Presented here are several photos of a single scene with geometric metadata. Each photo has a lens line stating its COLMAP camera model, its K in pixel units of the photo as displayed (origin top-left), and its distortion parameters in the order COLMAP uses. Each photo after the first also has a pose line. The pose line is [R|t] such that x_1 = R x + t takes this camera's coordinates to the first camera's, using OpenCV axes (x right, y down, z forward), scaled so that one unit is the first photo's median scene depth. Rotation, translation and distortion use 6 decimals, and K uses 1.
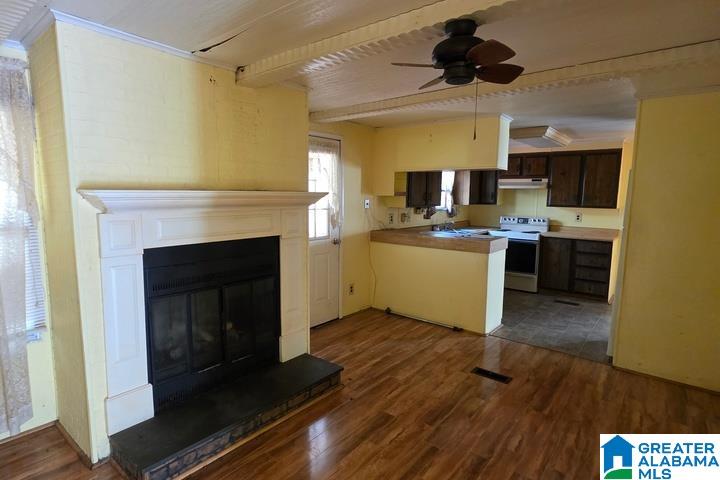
lens RADIAL K [[378.7, 0, 362.7], [0, 378.7, 238.4], [0, 0, 1]] dist [0.000807, -0.000570]
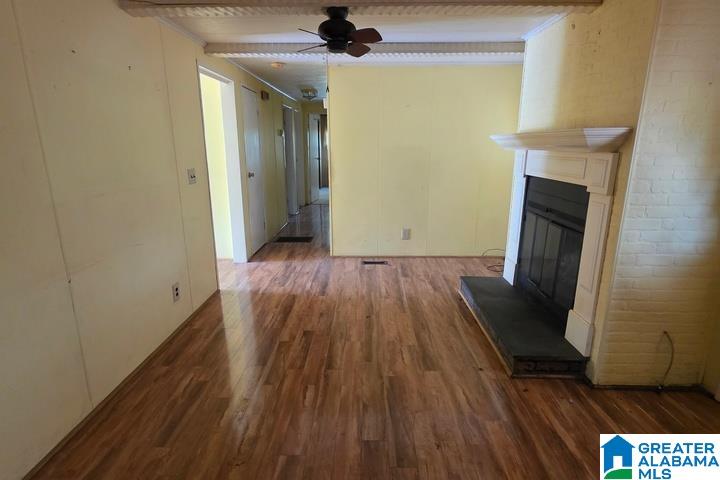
lens RADIAL K [[378.7, 0, 360.2], [0, 378.7, 239.6], [0, 0, 1]] dist [0.000807, -0.000570]
pose [[-0.784414, 0.142299, -0.603693, 0.783298], [-0.084183, 0.939893, 0.330929, -0.151885], [0.614498, 0.310406, -0.725287, 1.569831]]
